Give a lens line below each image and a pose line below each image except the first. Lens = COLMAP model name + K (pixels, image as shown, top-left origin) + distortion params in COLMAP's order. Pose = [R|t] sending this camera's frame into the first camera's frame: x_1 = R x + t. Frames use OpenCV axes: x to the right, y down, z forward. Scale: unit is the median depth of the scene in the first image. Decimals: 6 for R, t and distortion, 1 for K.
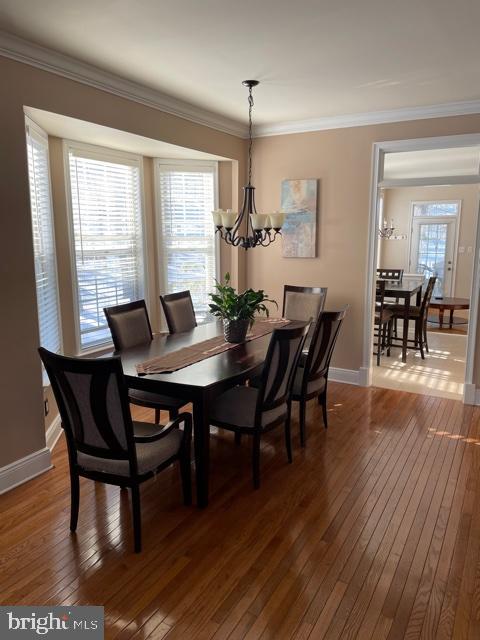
lens RADIAL K [[480.3, 0, 237.6], [0, 480.3, 313.4], [0, 0, 1]] dist [0.088613, -0.126019]
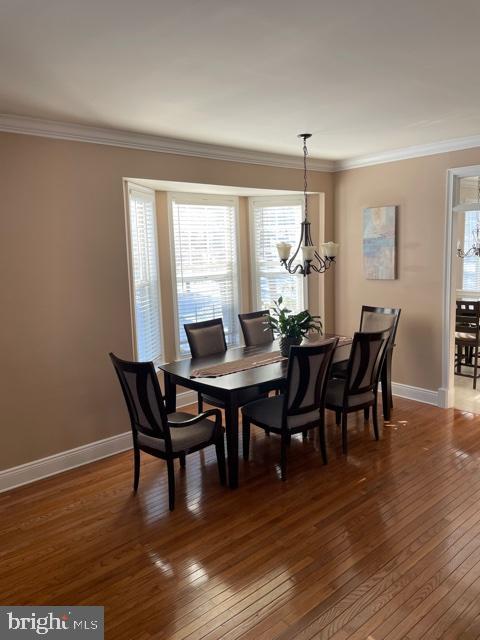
lens RADIAL K [[479.6, 0, 239.7], [0, 479.6, 310.9], [0, 0, 1]] dist [0.096793, -0.133517]
pose [[0.942096, 0.015177, -0.334999, 0.211136], [-0.025537, 0.999321, -0.026542, -0.012216], [0.334369, 0.033560, 0.941844, -0.106435]]
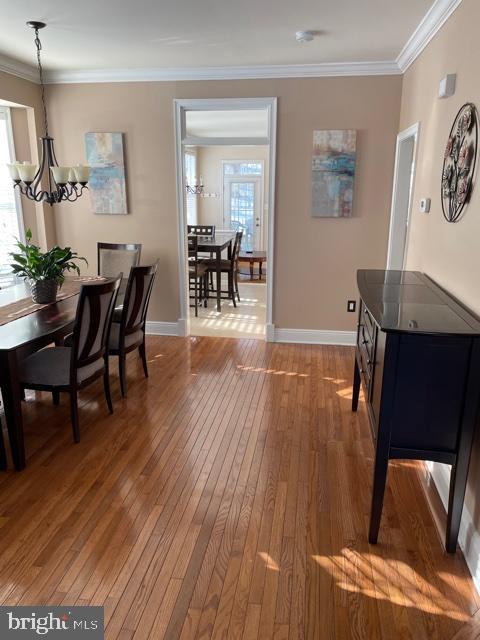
lens RADIAL K [[479.2, 0, 238.3], [0, 479.2, 317.3], [0, 0, 1]] dist [0.085824, -0.121206]
pose [[0.937167, -0.084096, 0.338594, 0.021231], [0.052708, 0.993503, 0.100868, 0.008686], [-0.344876, -0.076683, 0.935511, -0.035341]]
